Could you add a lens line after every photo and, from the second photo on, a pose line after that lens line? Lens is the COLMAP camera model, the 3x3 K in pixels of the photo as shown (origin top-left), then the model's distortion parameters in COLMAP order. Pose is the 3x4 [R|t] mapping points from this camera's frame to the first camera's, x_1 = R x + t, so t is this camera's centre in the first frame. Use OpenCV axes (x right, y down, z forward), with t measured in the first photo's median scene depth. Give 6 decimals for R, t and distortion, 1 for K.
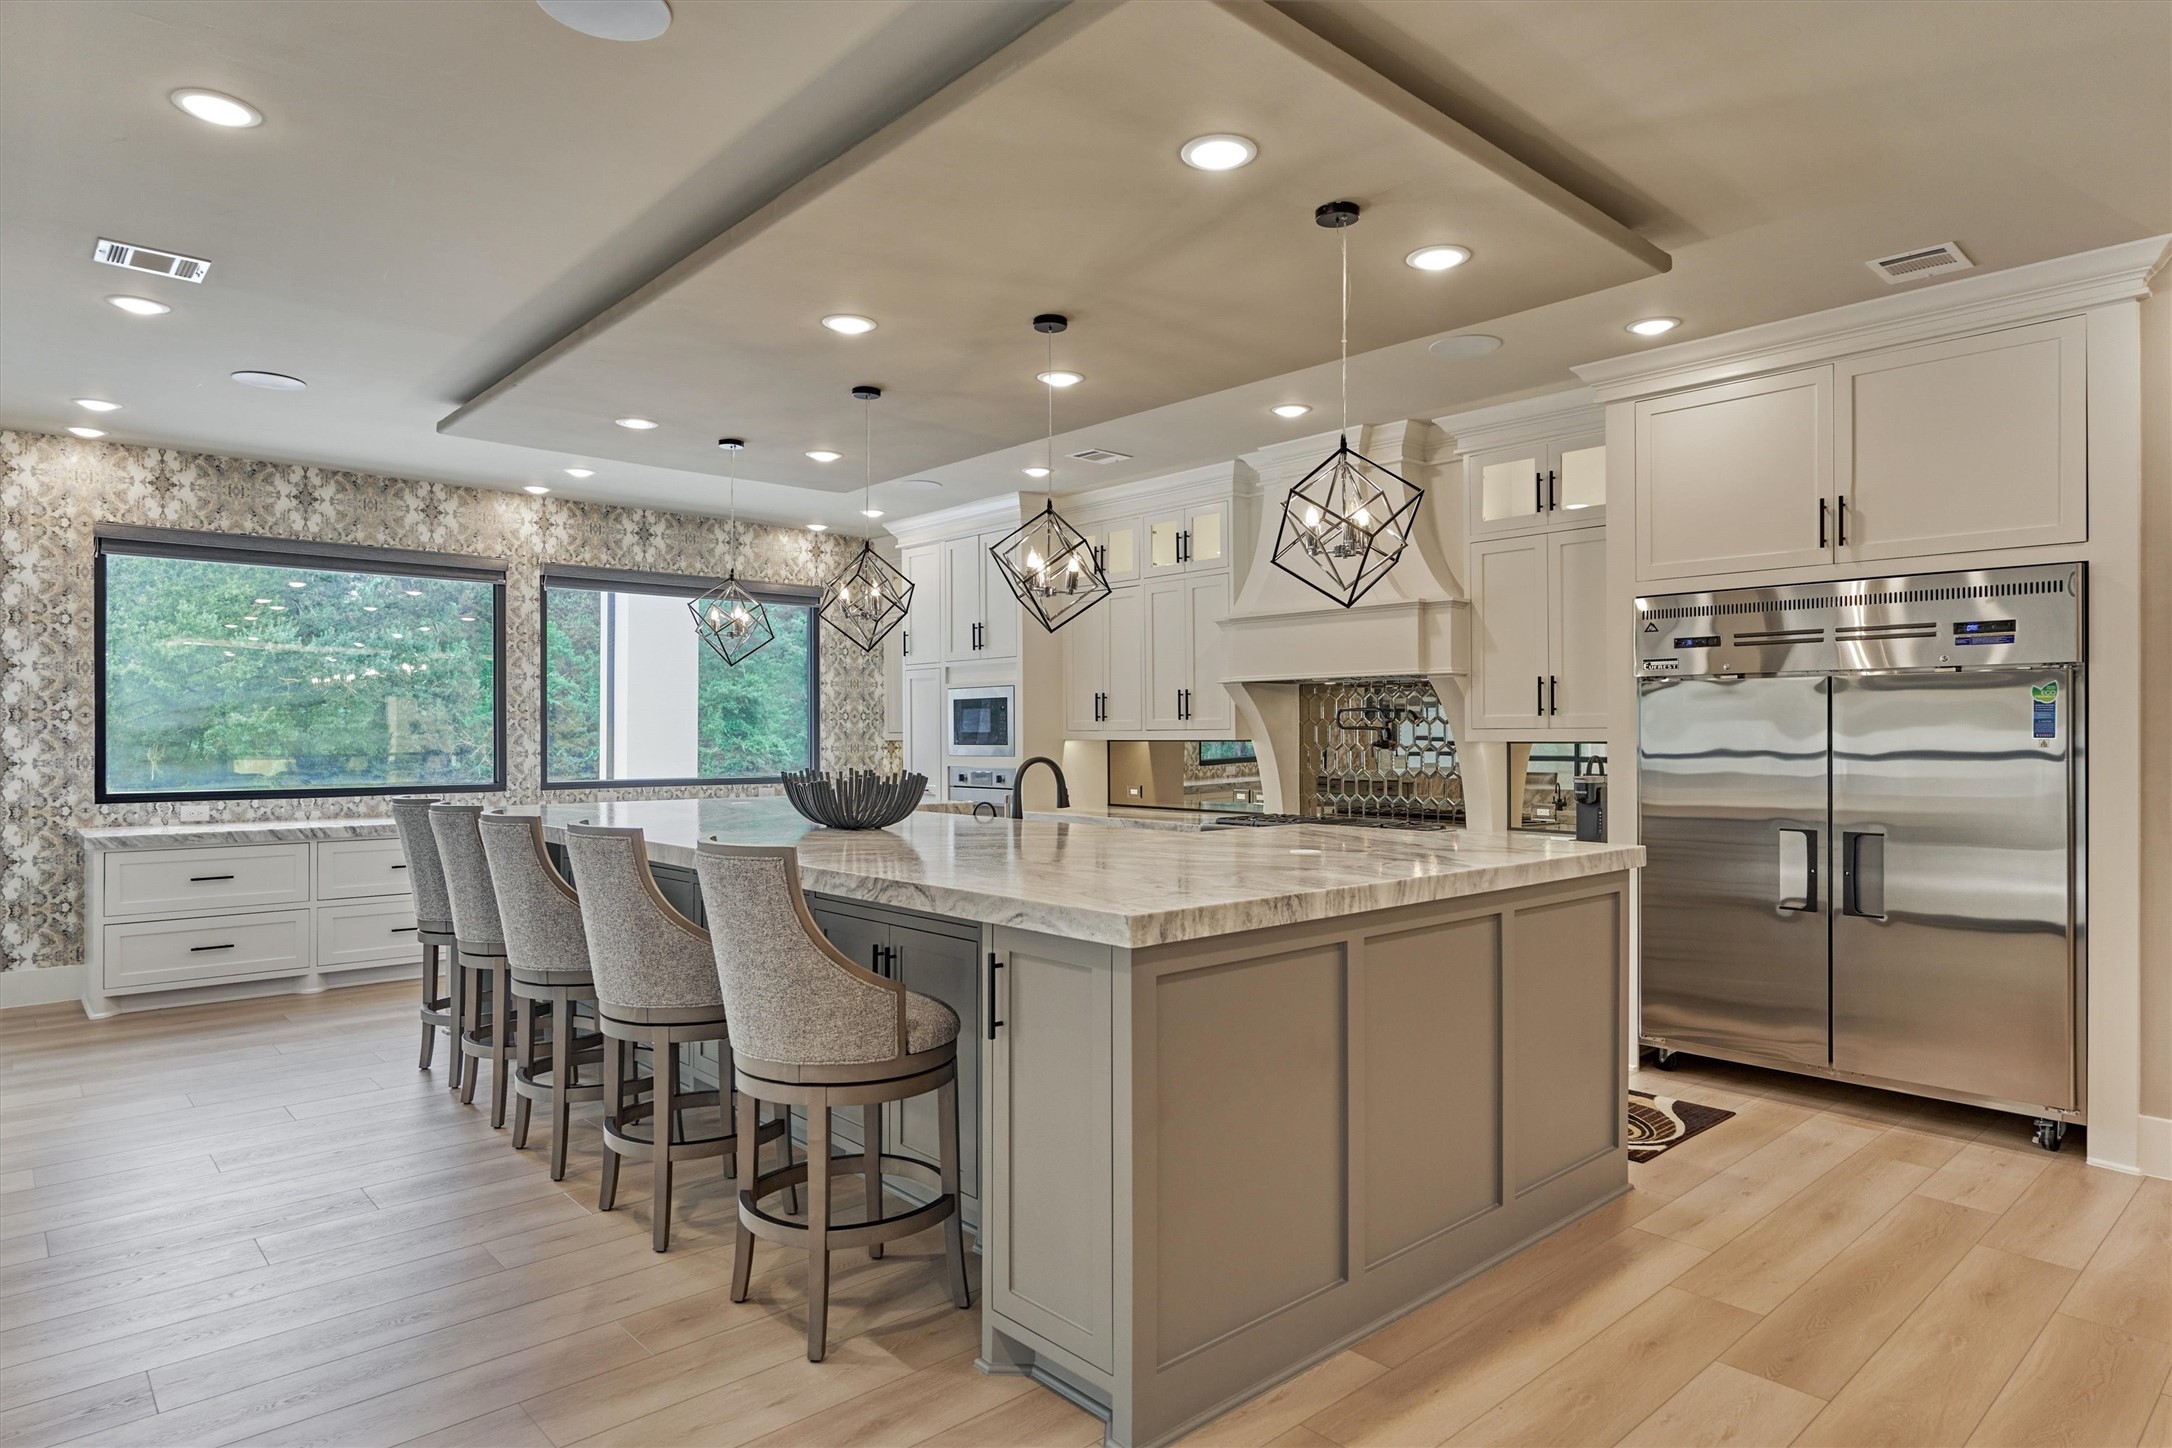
lens RADIAL K [[1209.5, 0, 1087.9], [0, 1209.5, 726.8], [0, 0, 1]] dist [-0.002787, -0.000101]
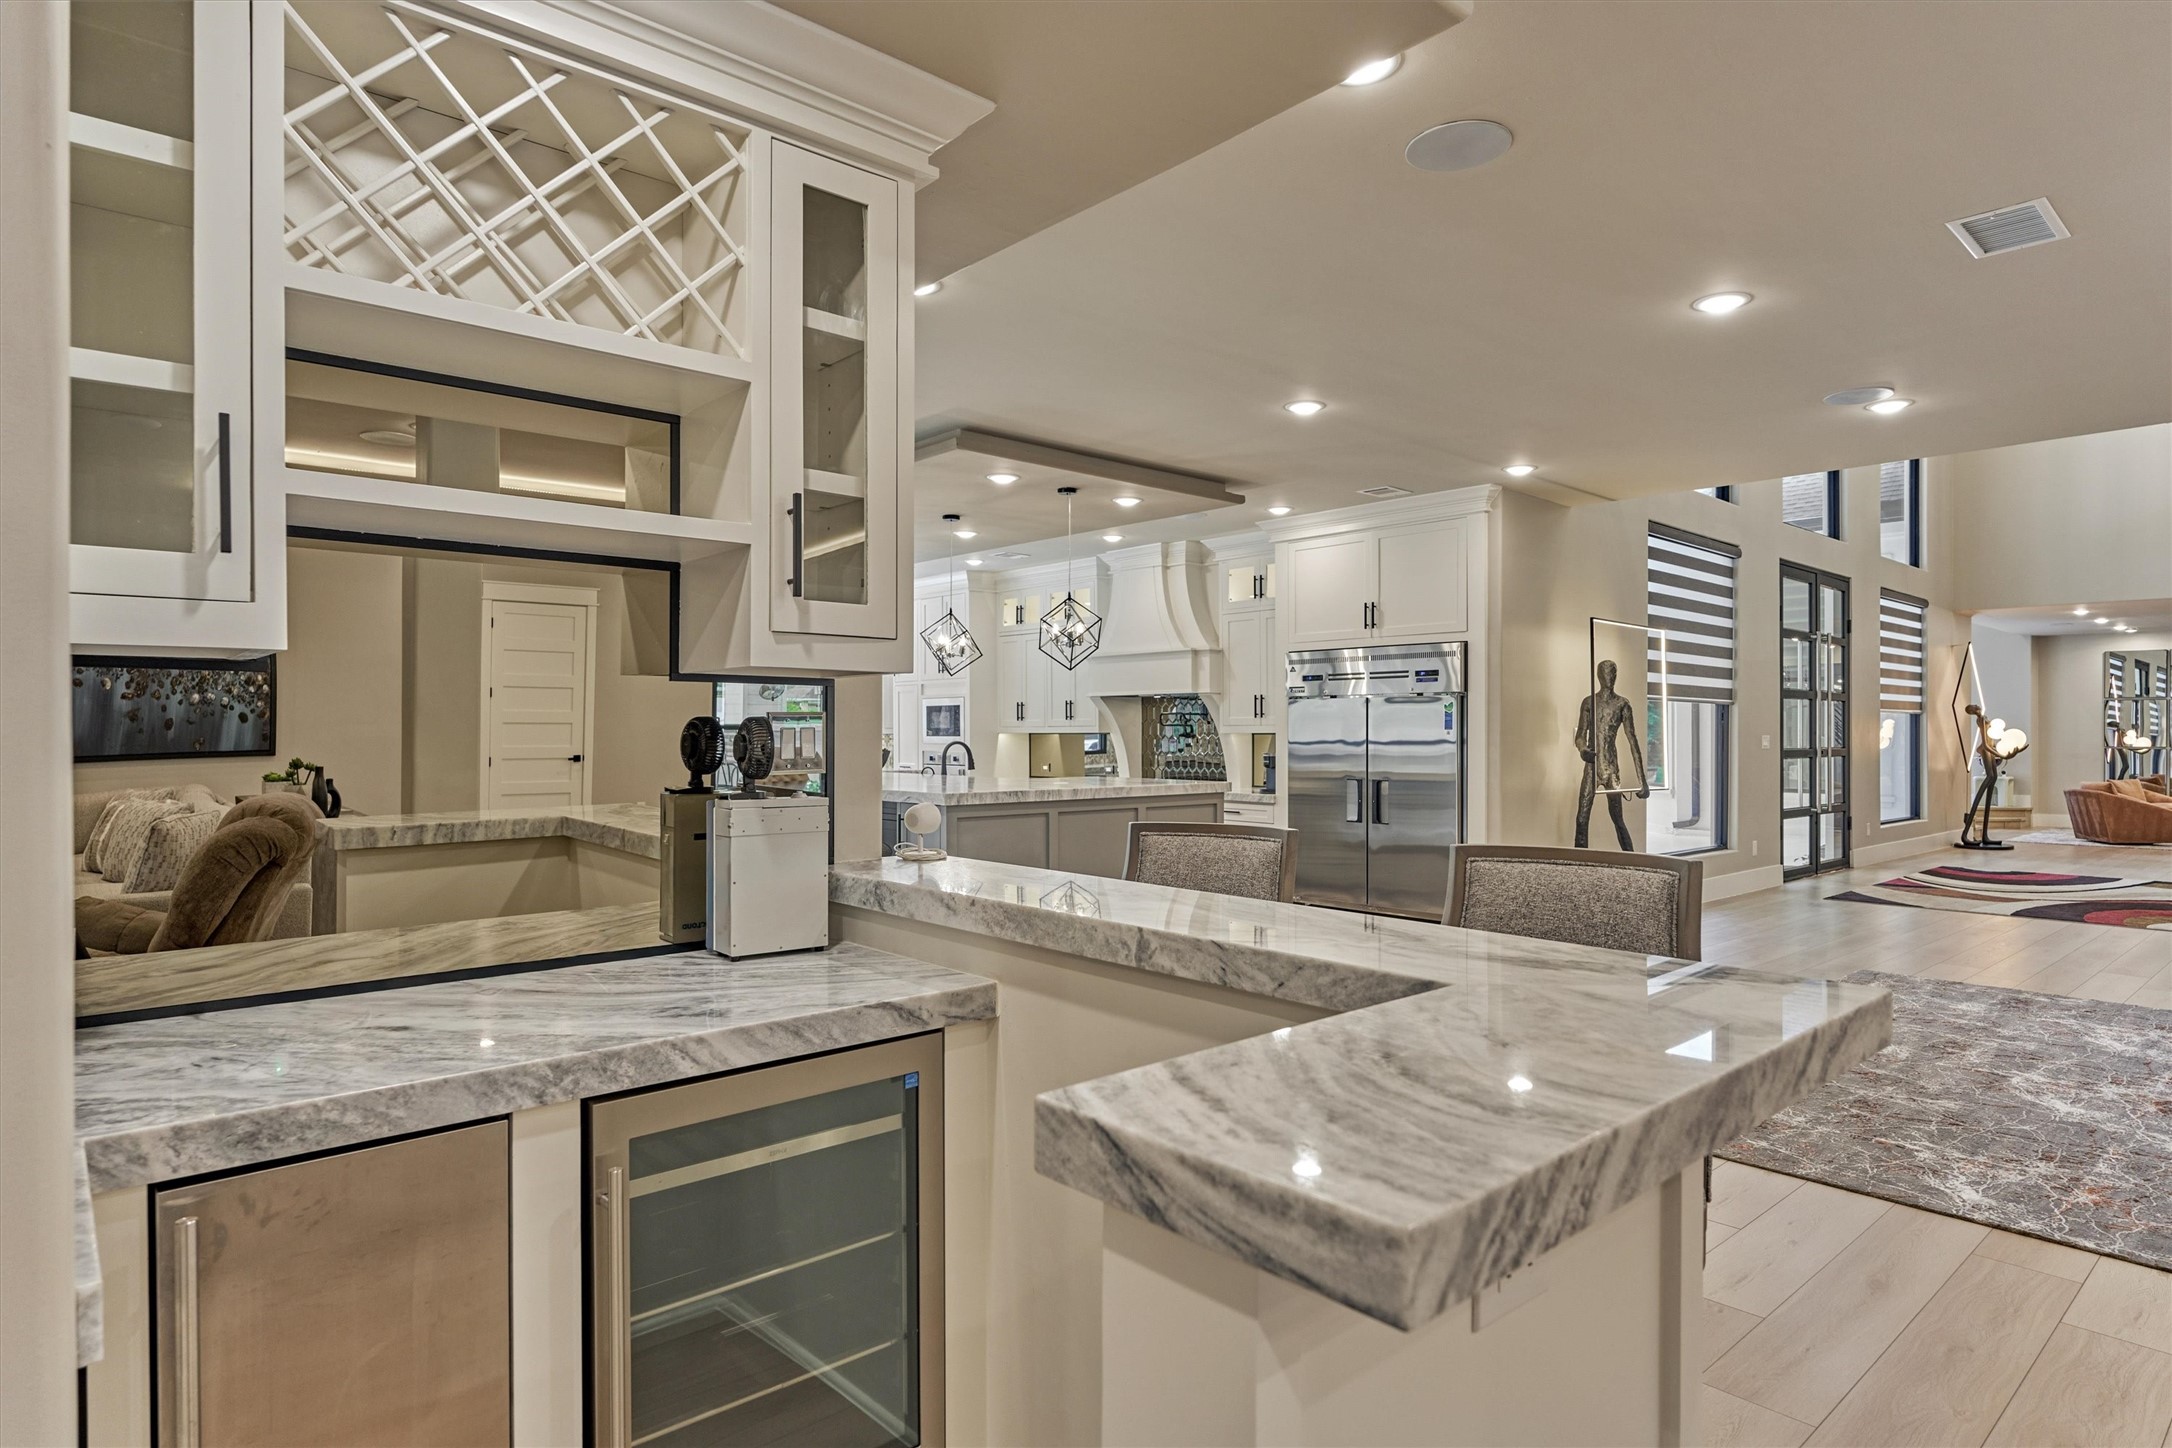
lens RADIAL K [[1209.5, 0, 1083.8], [0, 1209.5, 732.7], [0, 0, 1]] dist [-0.002787, -0.000101]
pose [[0.999736, 0.001172, -0.022957, 0.169614], [-0.001026, 0.999979, 0.006381, 0.001028], [0.022964, -0.006356, 0.999716, -0.706306]]
